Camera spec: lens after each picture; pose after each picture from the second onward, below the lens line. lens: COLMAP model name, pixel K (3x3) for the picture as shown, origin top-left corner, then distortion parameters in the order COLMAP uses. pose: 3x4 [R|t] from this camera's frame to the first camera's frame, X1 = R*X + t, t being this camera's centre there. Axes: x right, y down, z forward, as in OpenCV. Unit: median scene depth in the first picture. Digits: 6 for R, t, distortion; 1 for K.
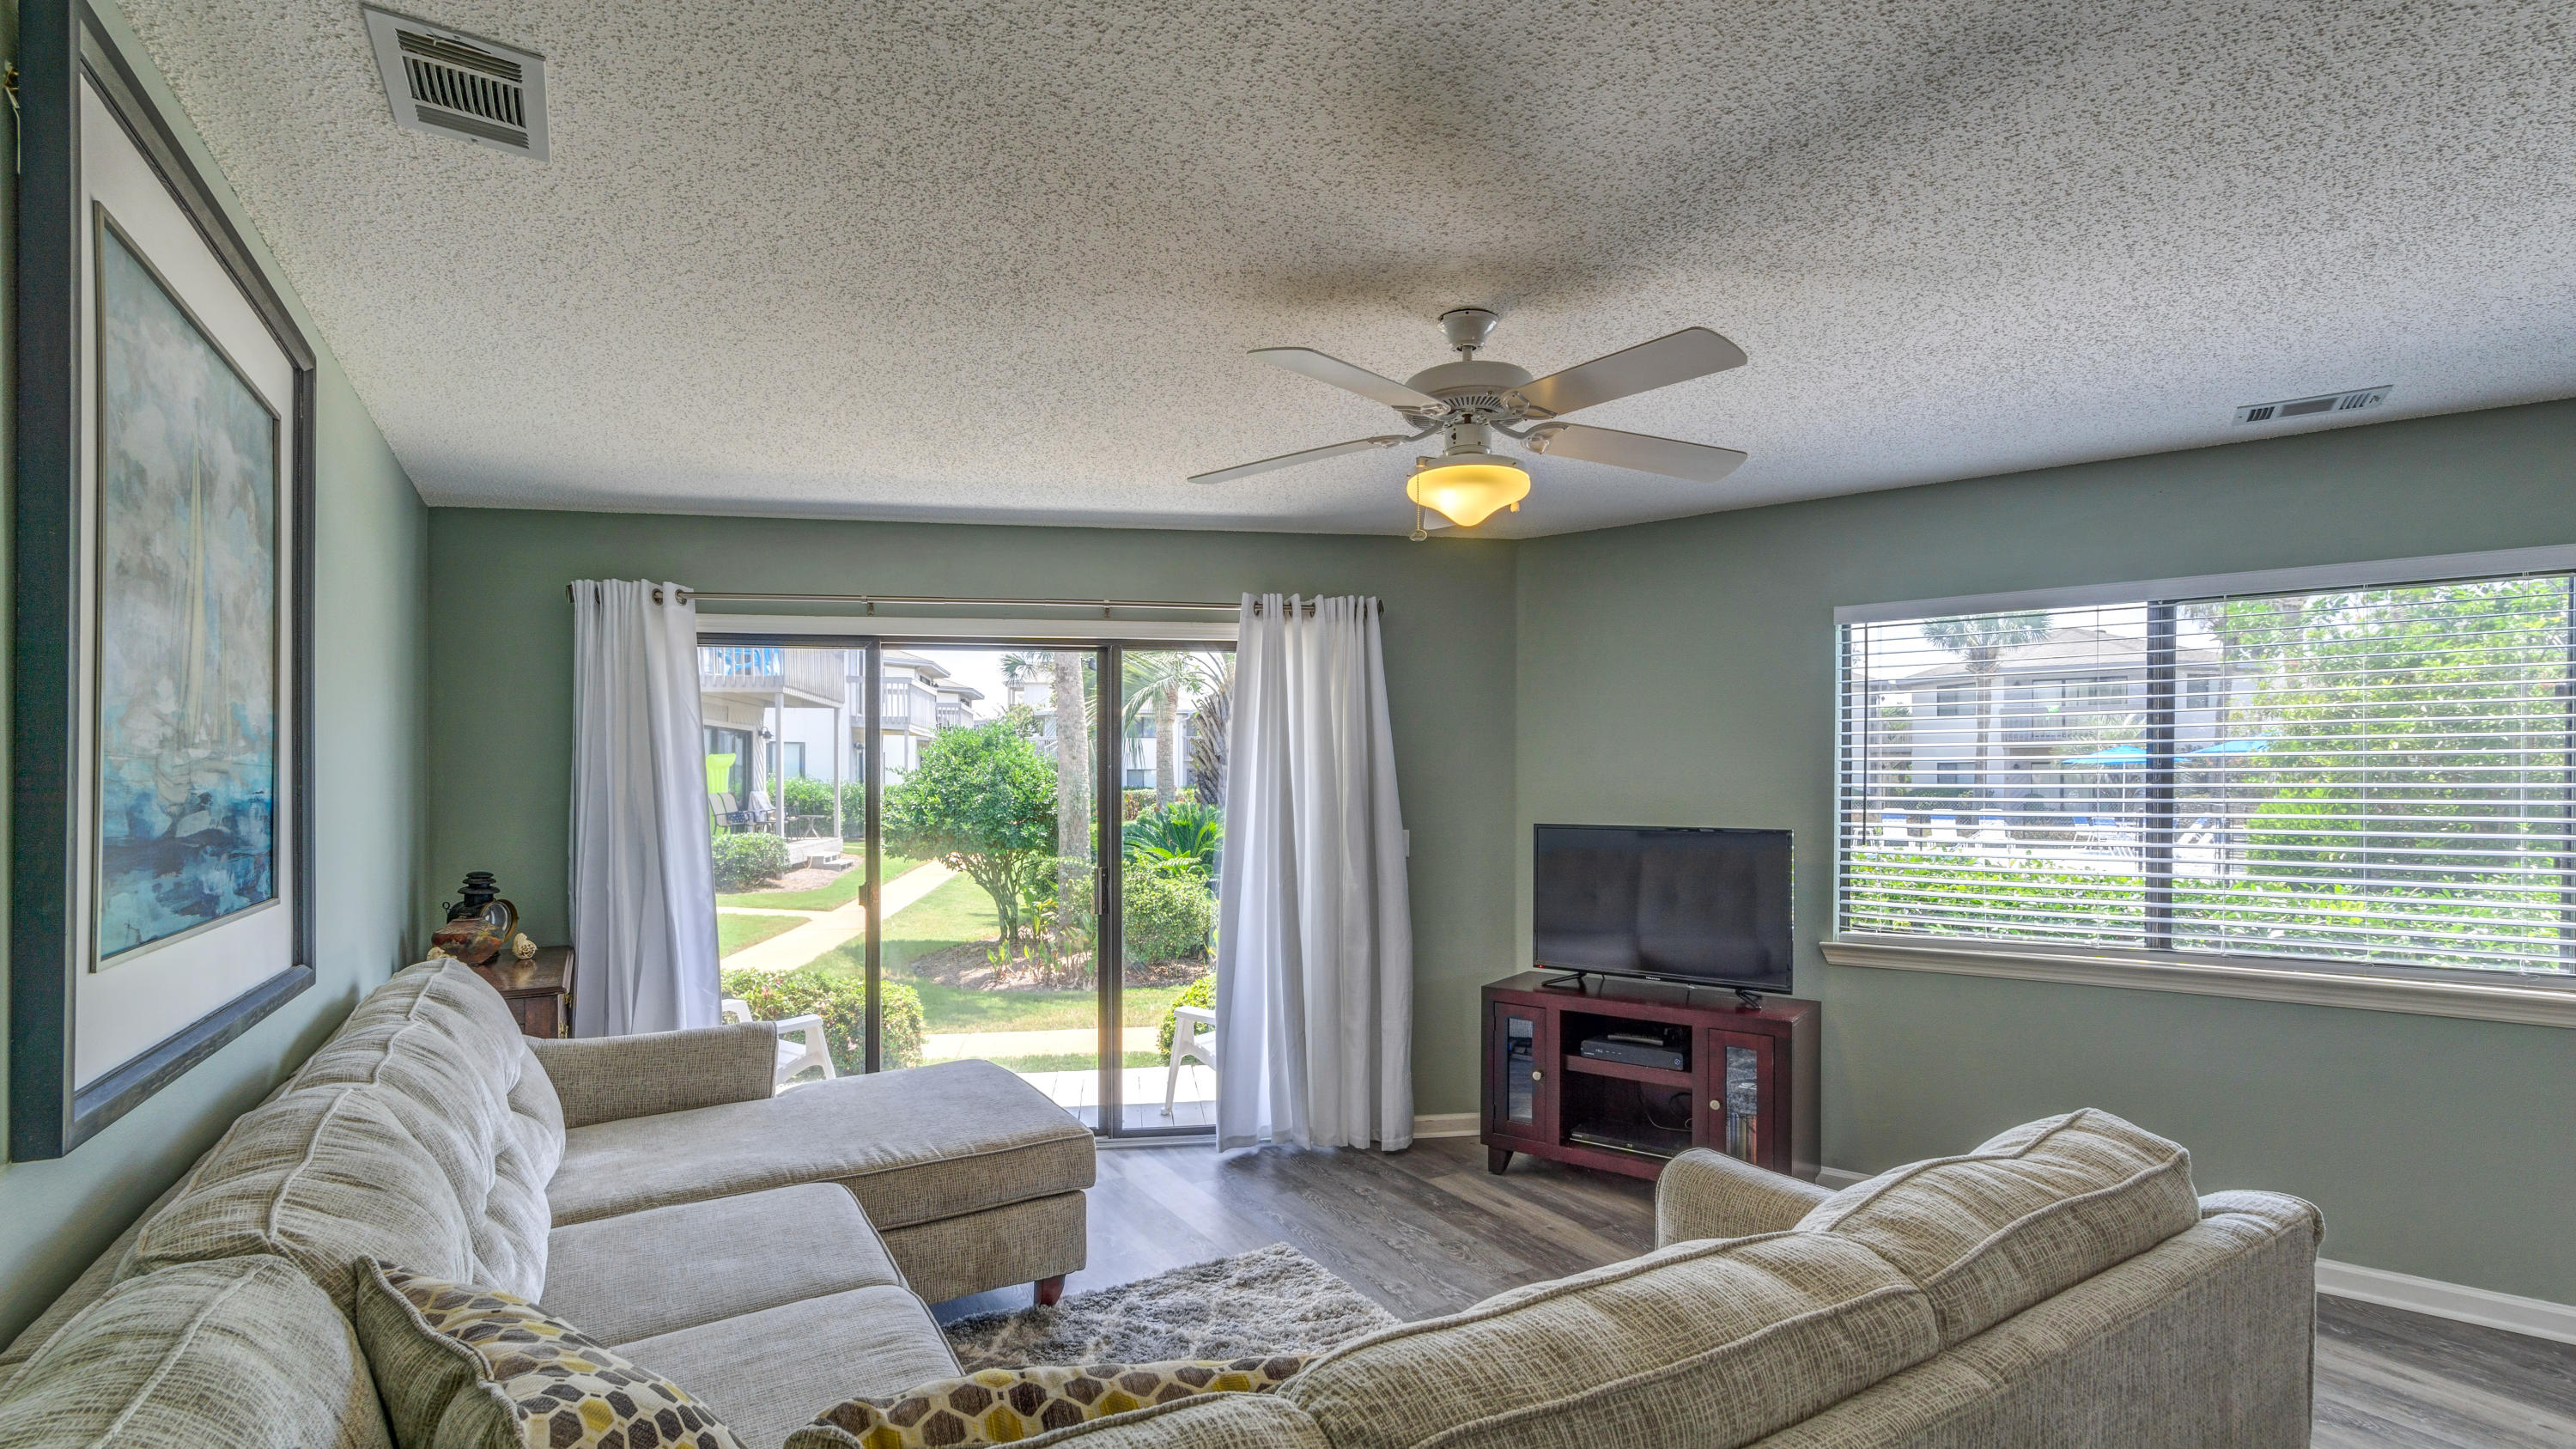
lens RADIAL K [[1112.2, 0, 1272.3], [0, 1112.2, 764.7], [0, 0, 1]] dist [0.002635, 0.000147]
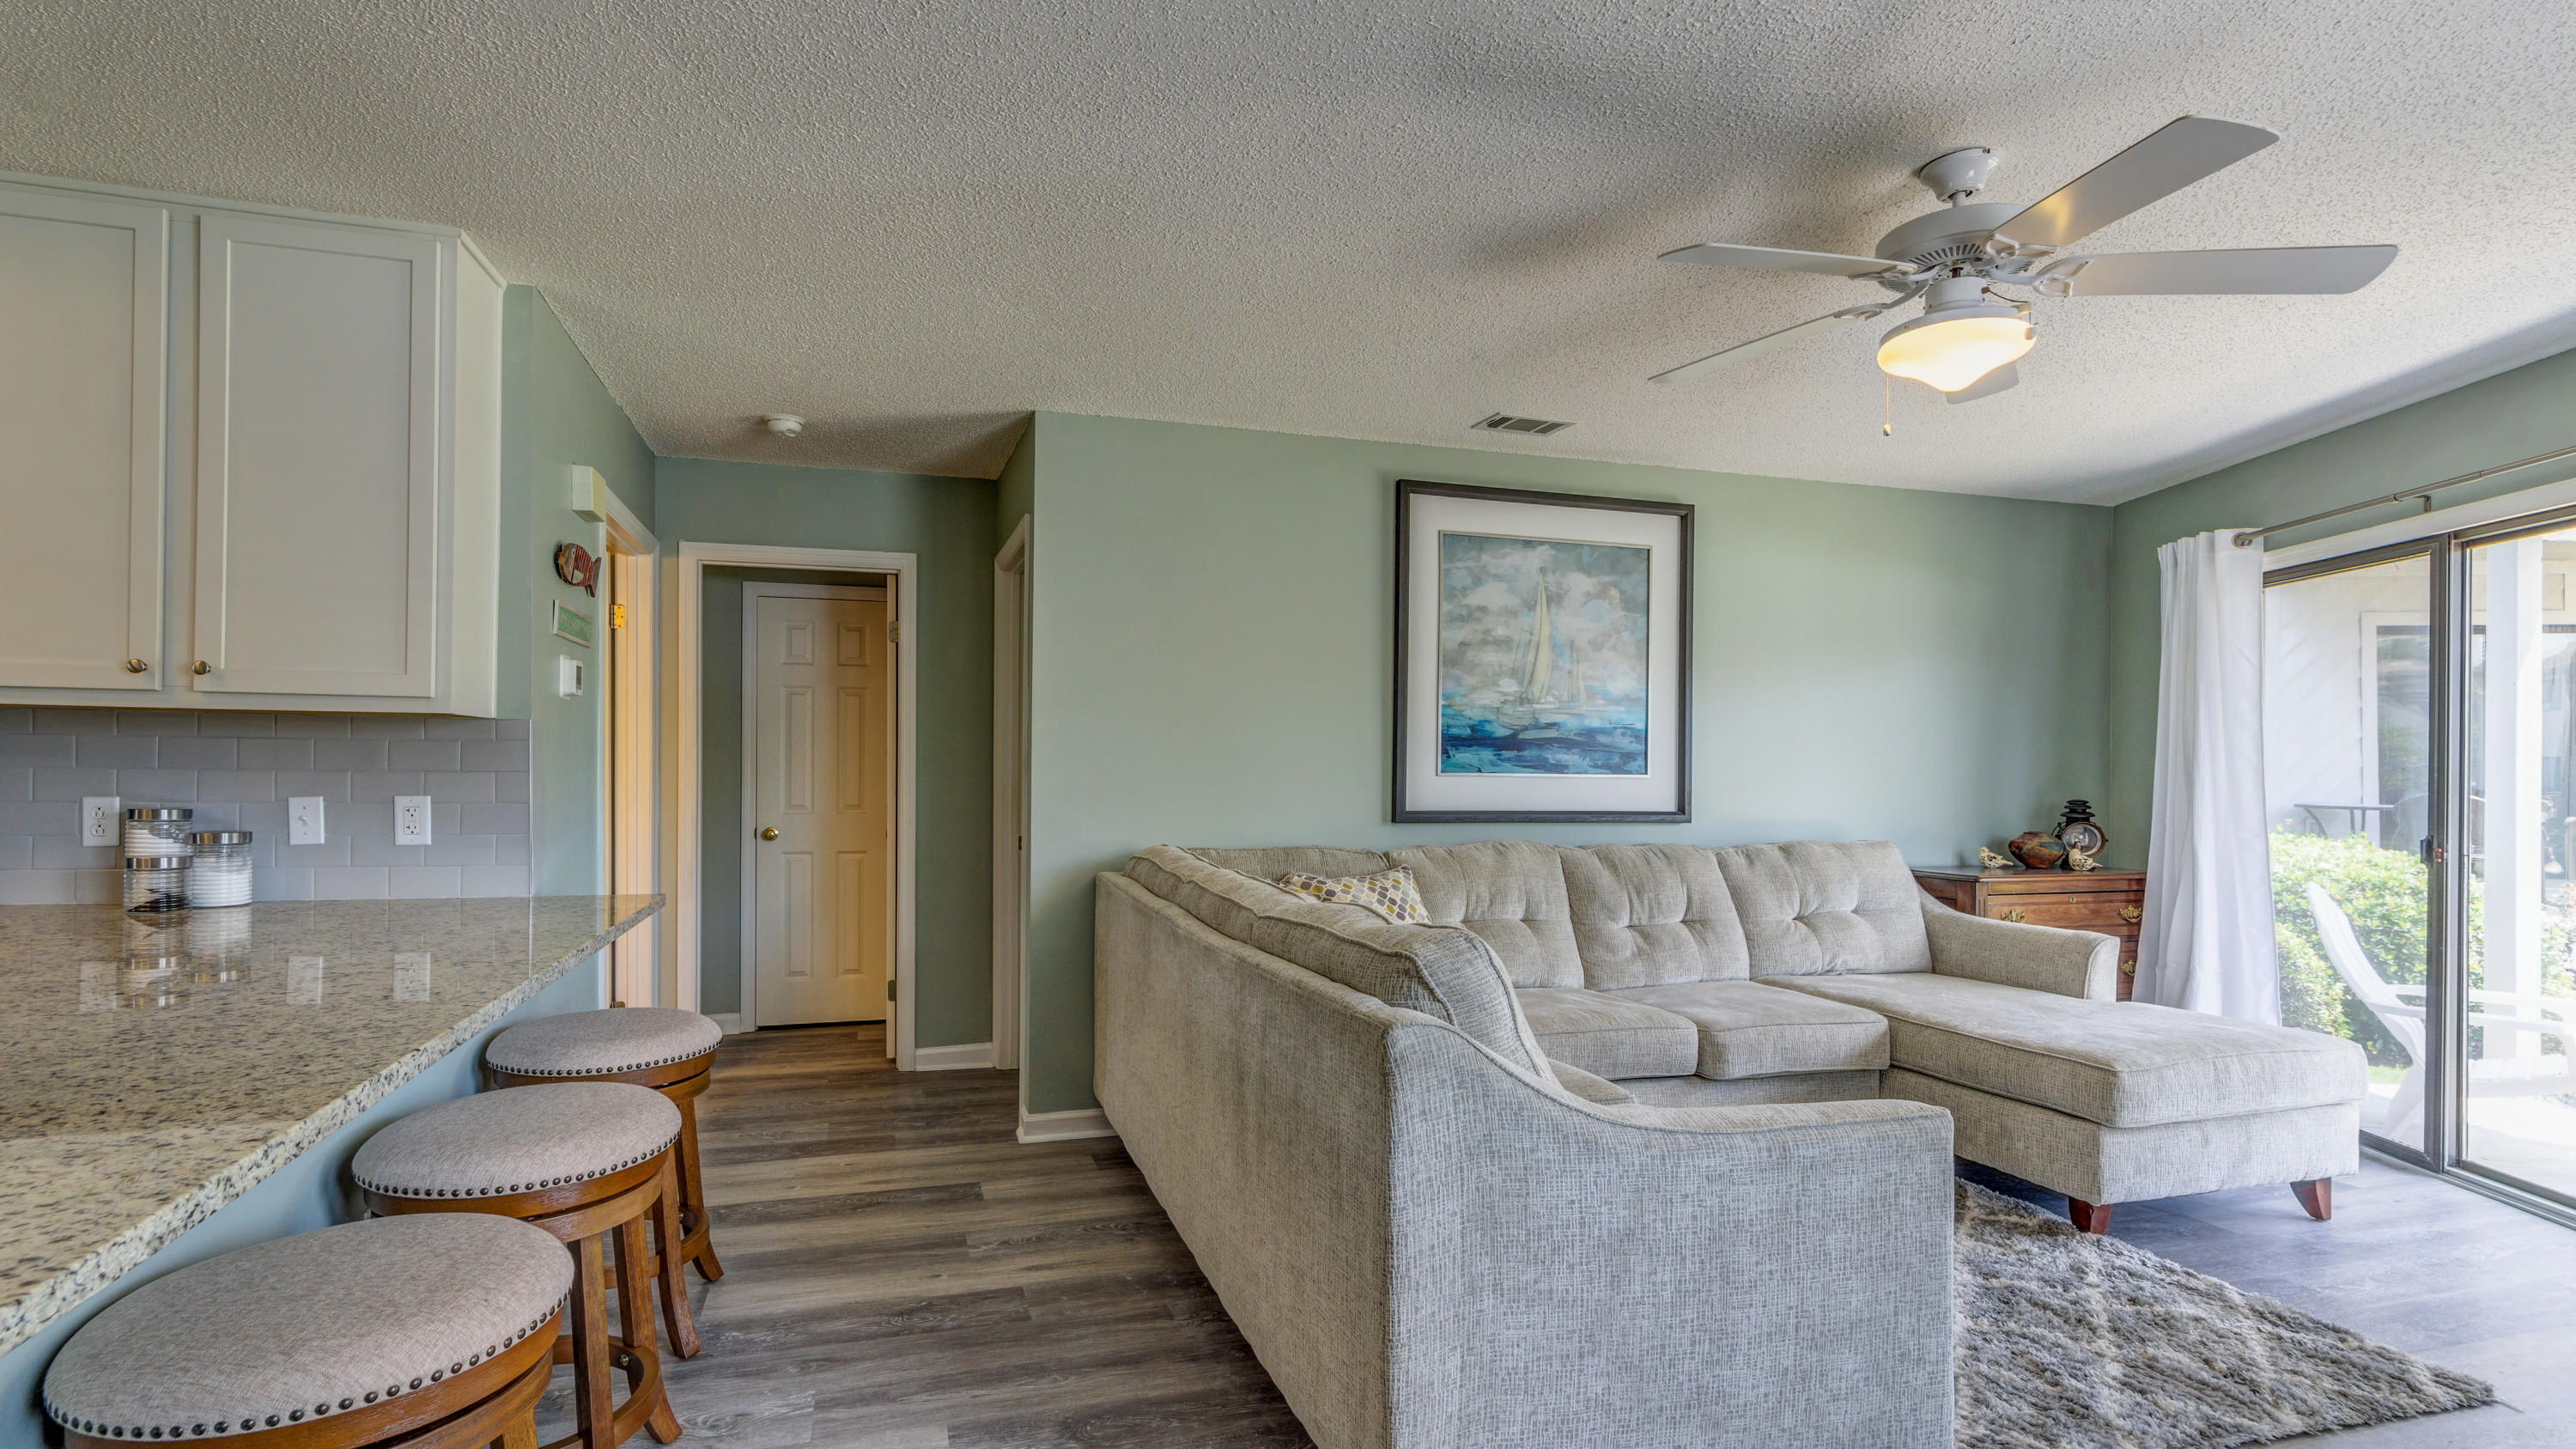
lens RADIAL K [[1112.2, 0, 1272.3], [0, 1112.2, 764.7], [0, 0, 1]] dist [0.002635, 0.000147]
pose [[-0.275422, 0.004116, -0.961315, 0.751441], [0.001645, 0.999991, 0.003810, 0.050774], [0.961322, -0.000532, -0.275426, 0.500821]]
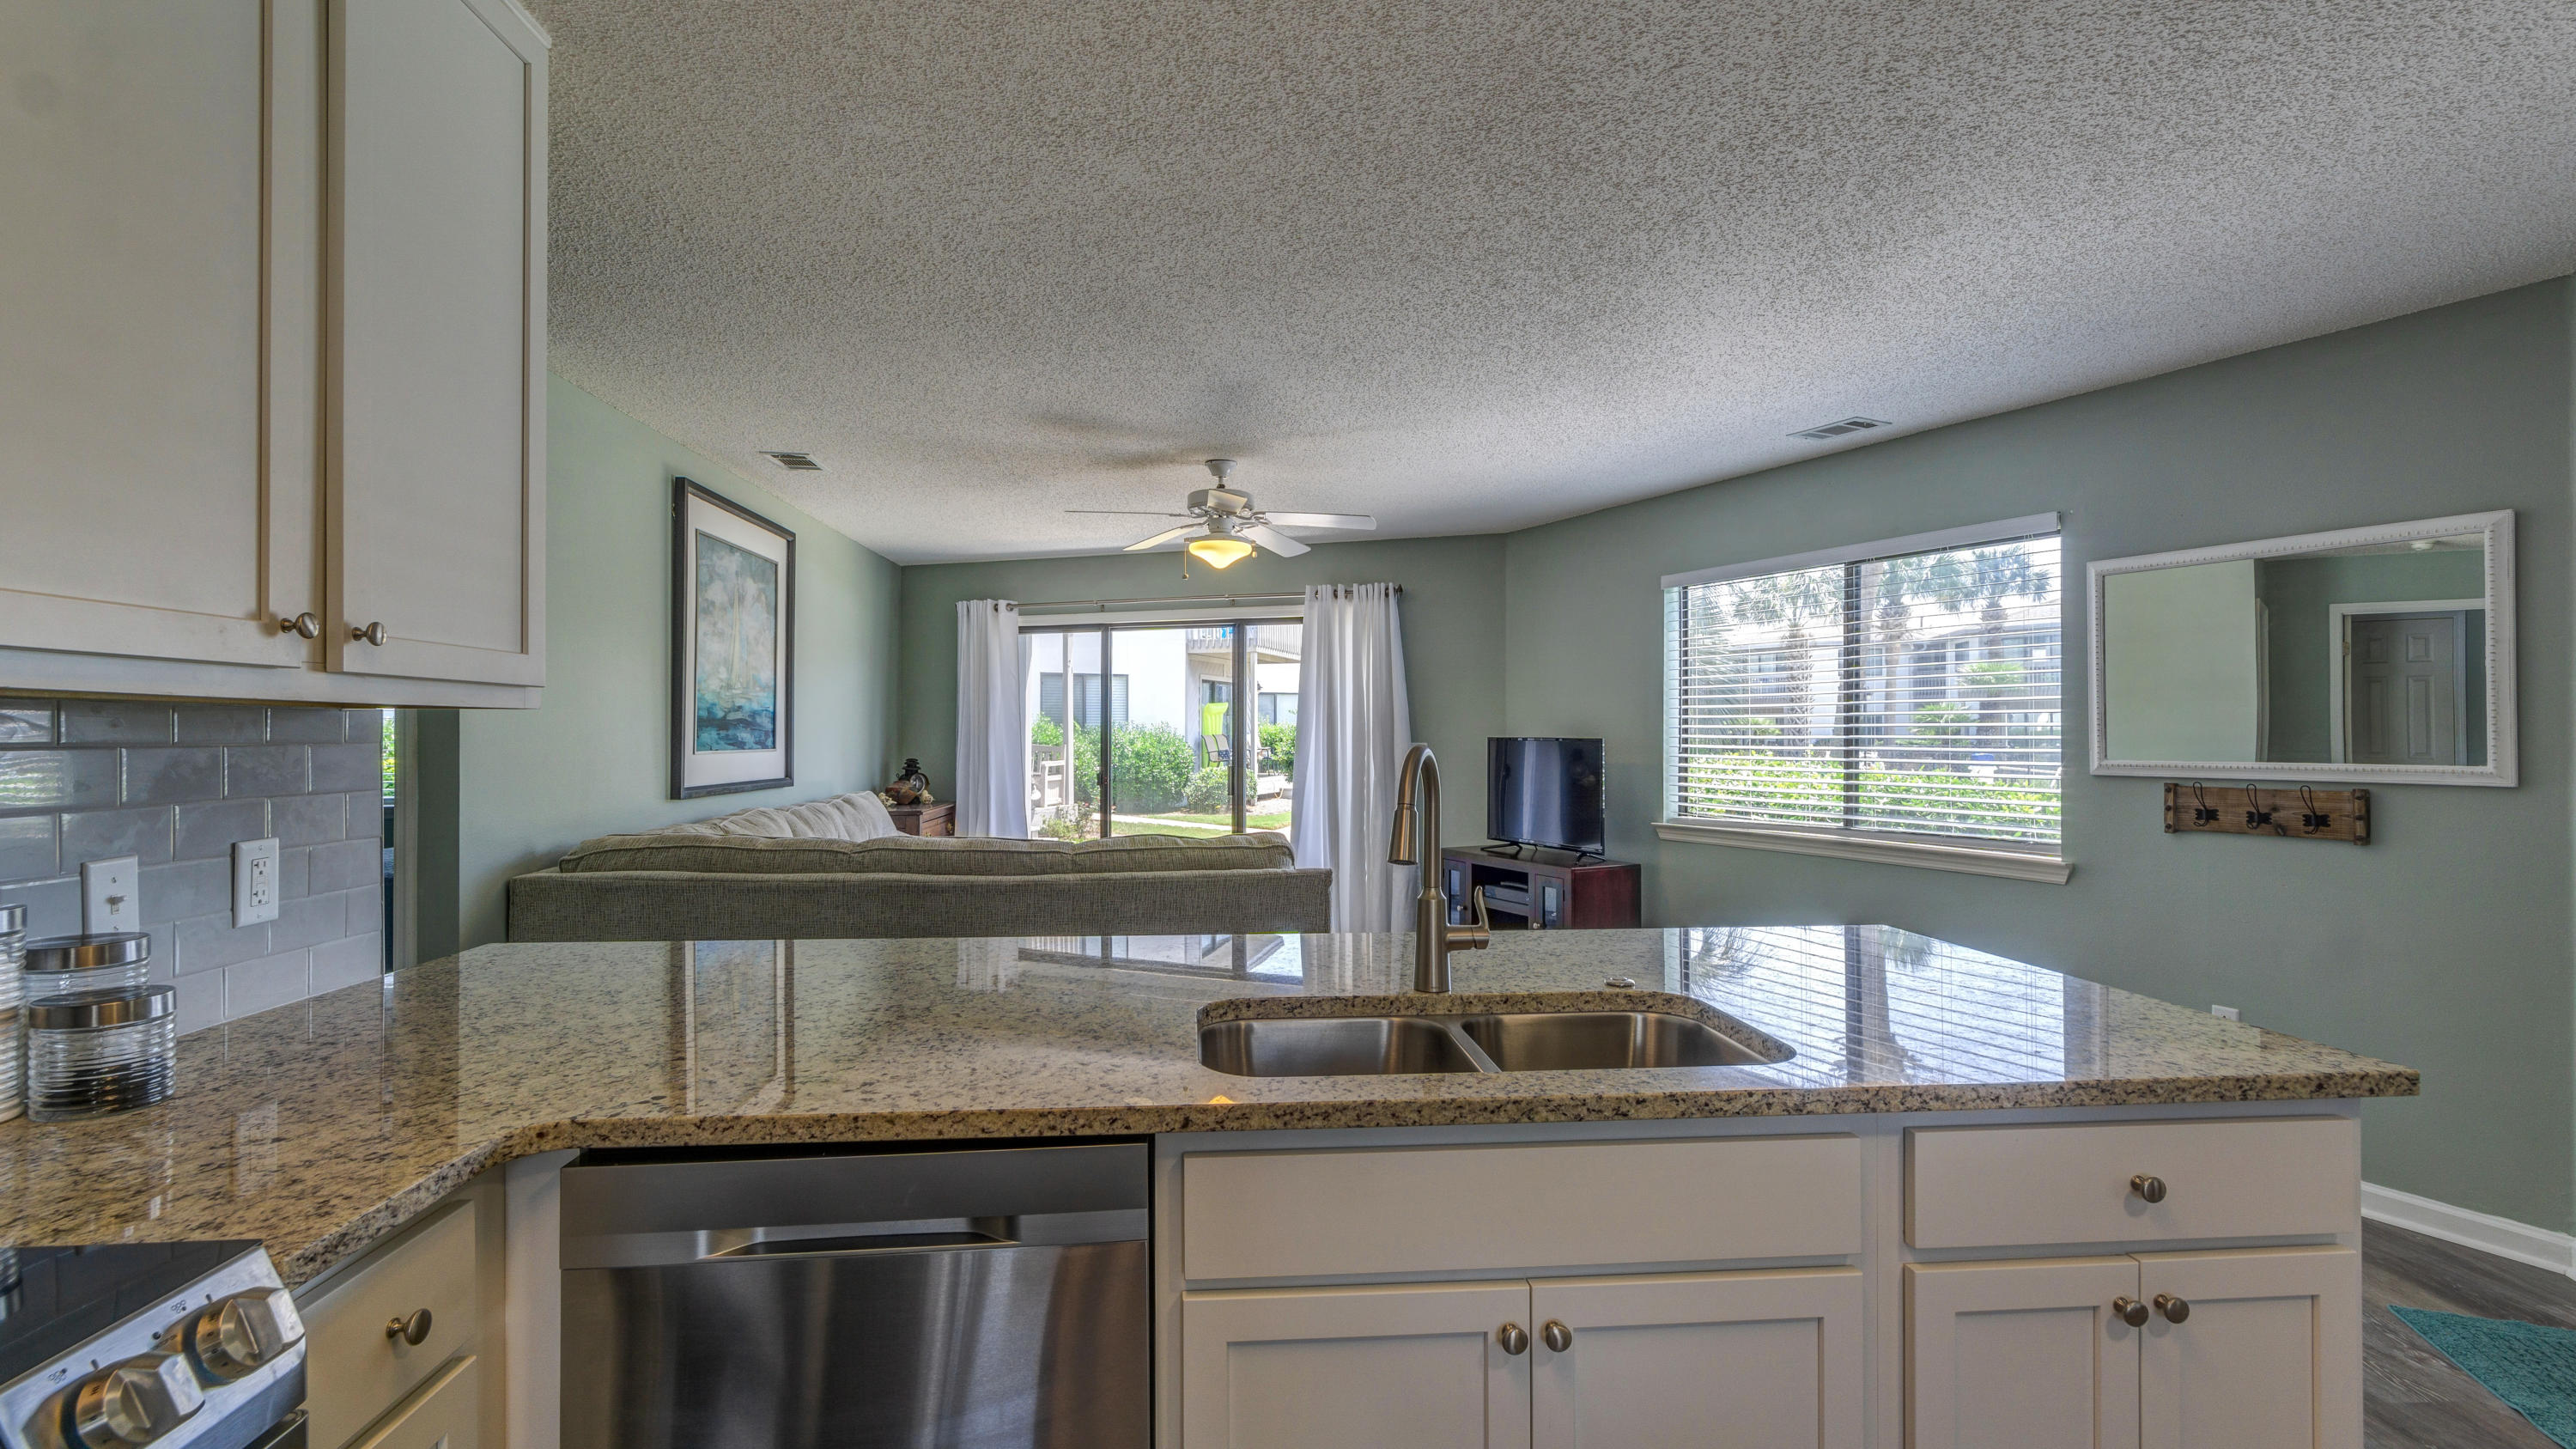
lens RADIAL K [[1127.2, 0, 1299.9], [0, 1127.2, 718.5], [0, 0, 1]] dist [0.000120, -0.000100]
pose [[0.899746, -0.003712, -0.436398, 0.757308], [0.005751, 0.999978, 0.003353, 0.026765], [0.436376, -0.005526, 0.899748, -0.464857]]
